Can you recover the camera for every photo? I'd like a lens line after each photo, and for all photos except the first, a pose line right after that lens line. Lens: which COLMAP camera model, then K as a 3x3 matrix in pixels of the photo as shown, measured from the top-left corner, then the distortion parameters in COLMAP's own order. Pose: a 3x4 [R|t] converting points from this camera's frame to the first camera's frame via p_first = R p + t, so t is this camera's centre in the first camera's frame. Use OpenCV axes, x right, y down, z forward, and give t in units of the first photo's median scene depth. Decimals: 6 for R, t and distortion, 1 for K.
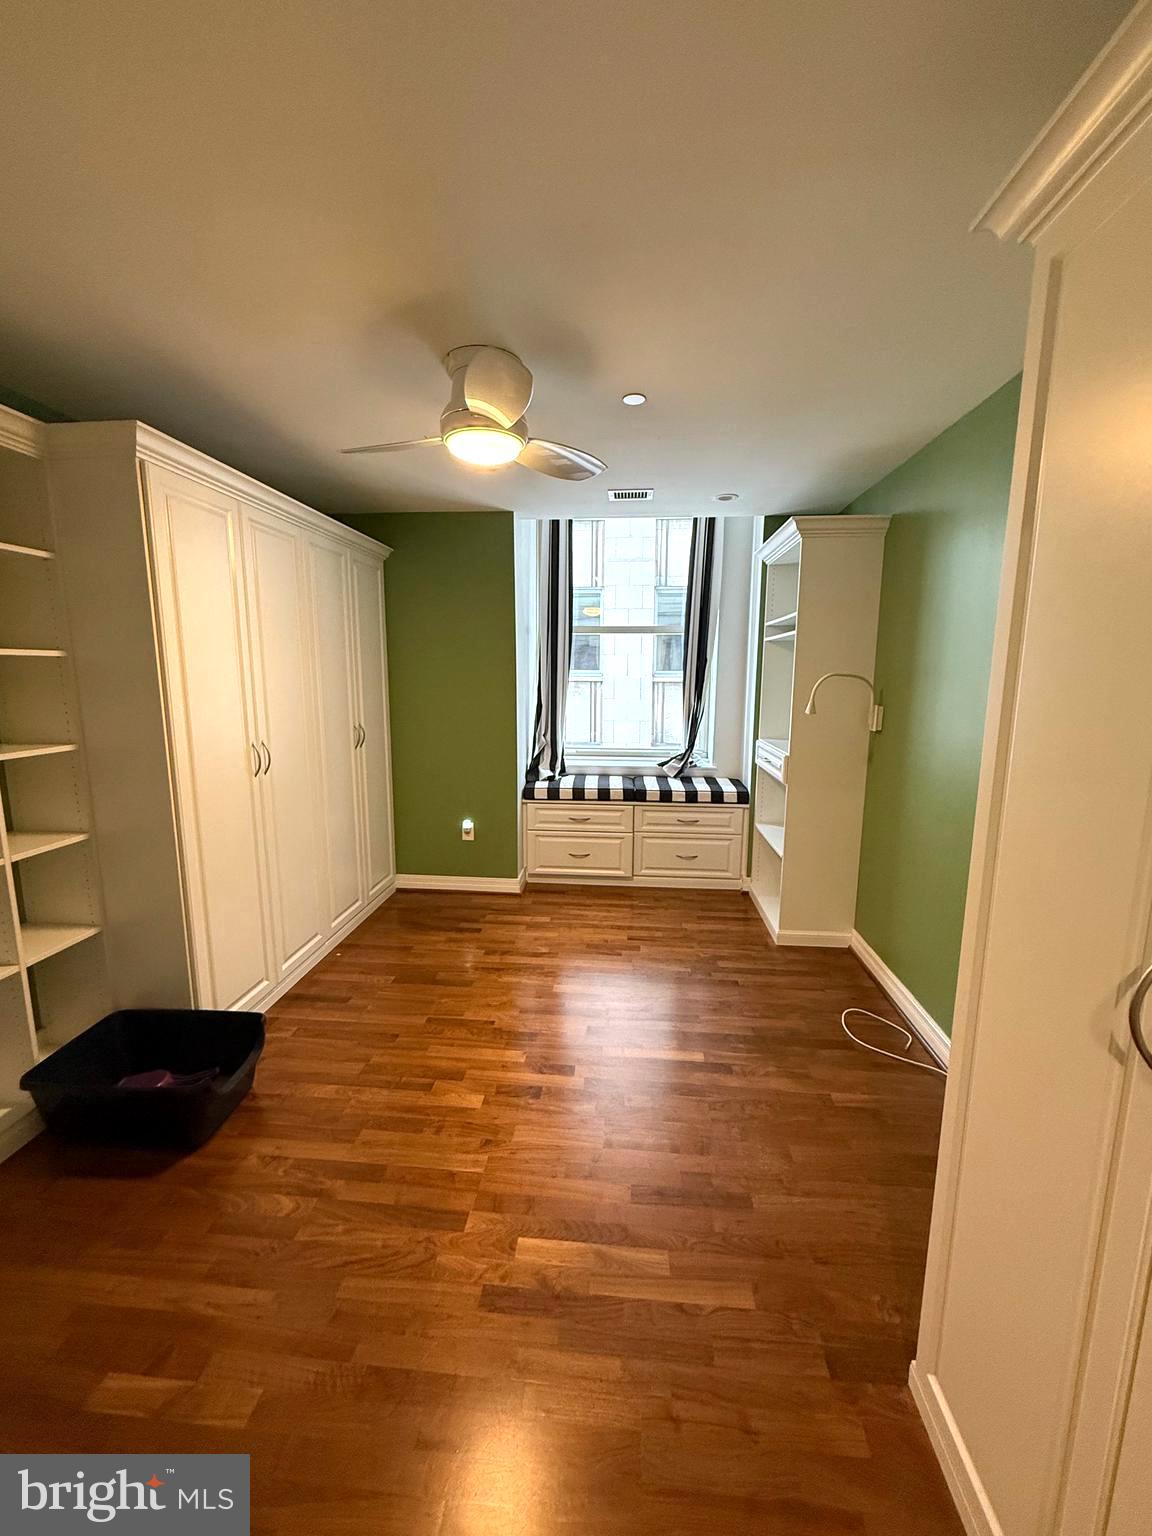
lens RADIAL K [[625.4, 0, 576.0], [0, 625.4, 768.0], [0, 0, 1]] dist [0.002237, 0.000450]
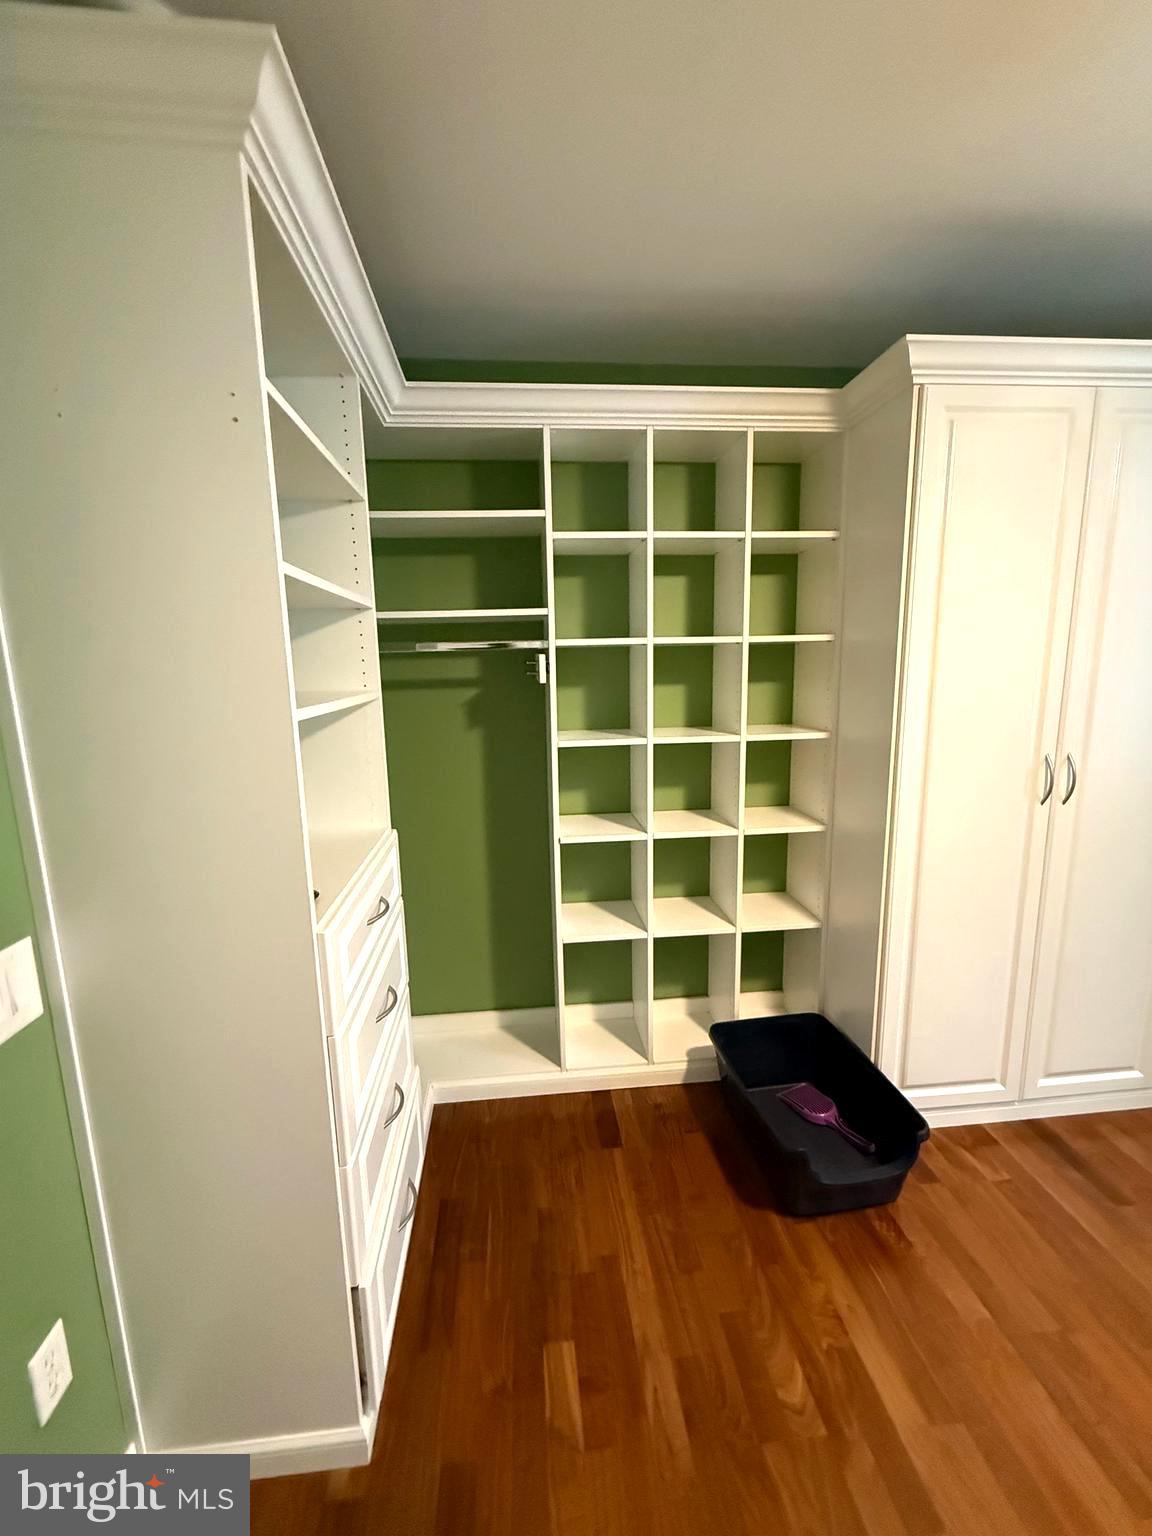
lens RADIAL K [[625.4, 0, 576.0], [0, 625.4, 768.0], [0, 0, 1]] dist [0.002237, 0.000450]
pose [[0.185275, 0.156818, -0.970094, 0.035017], [-0.129654, 0.982456, 0.134054, -0.032150], [0.974096, 0.100939, 0.202357, 0.226603]]
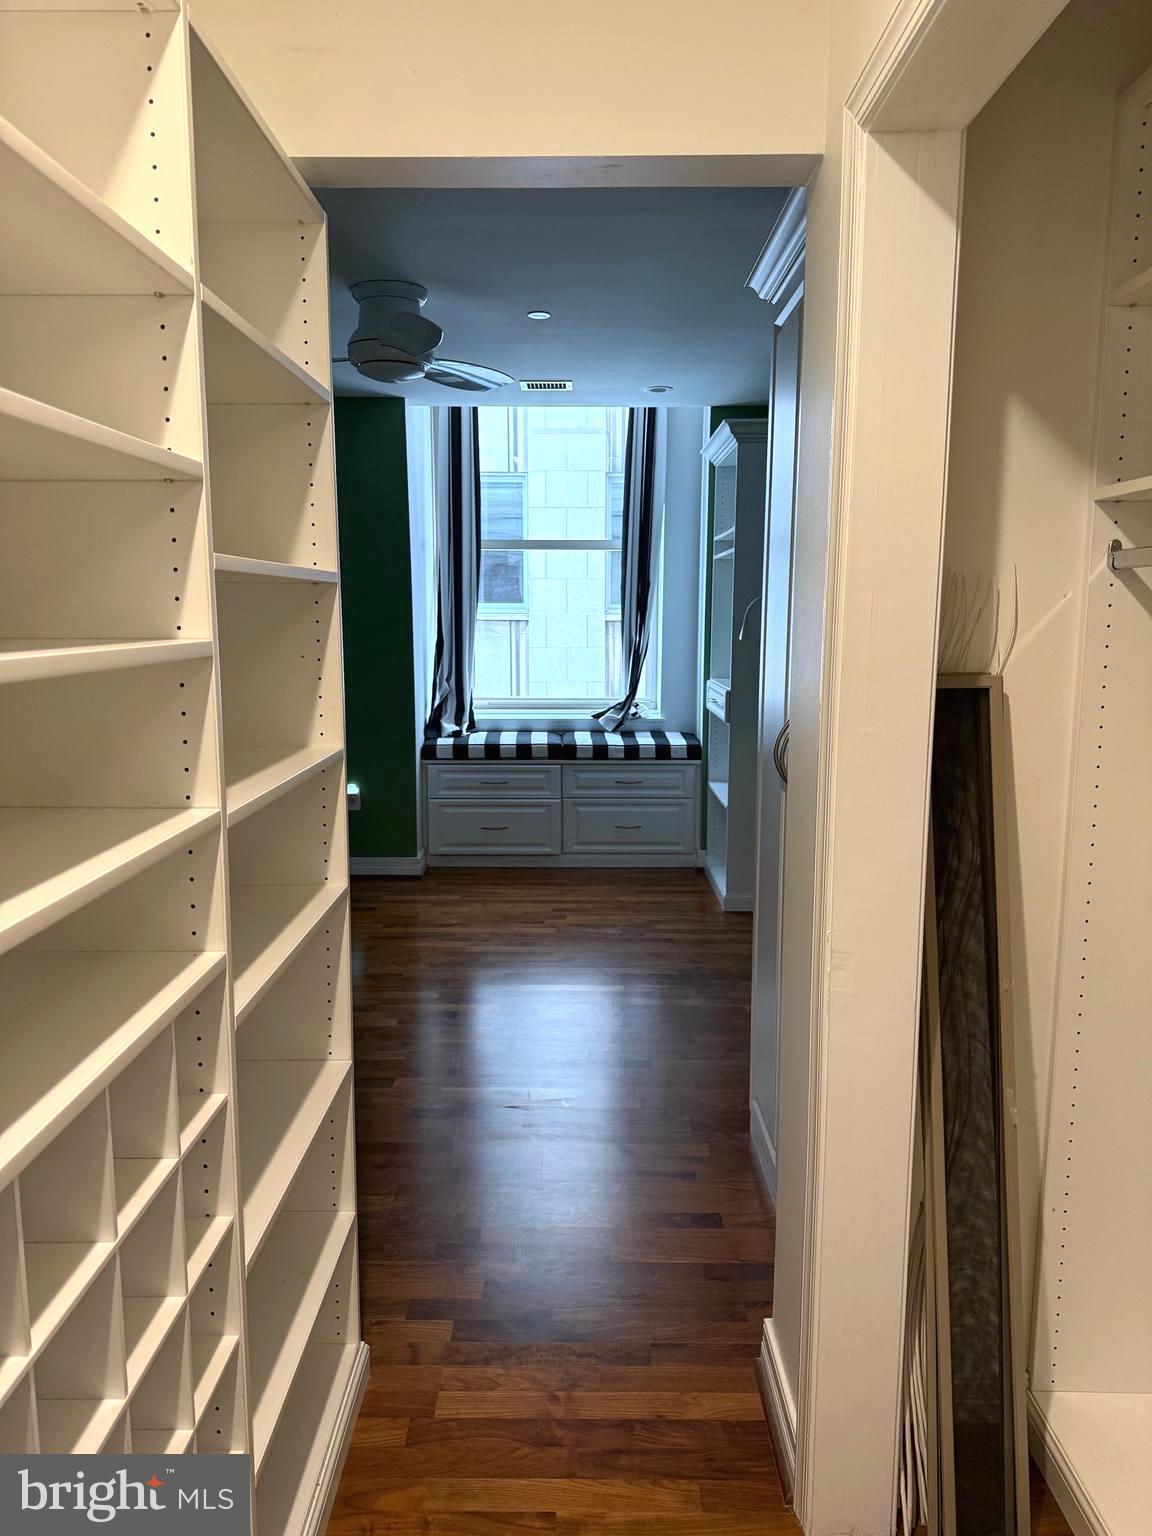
lens RADIAL K [[1077.3, 0, 576.0], [0, 1077.3, 768.0], [0, 0, 1]] dist [0.066054, -0.053423]
pose [[0.996762, -0.018350, 0.078288, 0.002703], [0.018927, 0.999799, -0.006632, 0.074086], [-0.078150, 0.008092, 0.996909, -0.385733]]
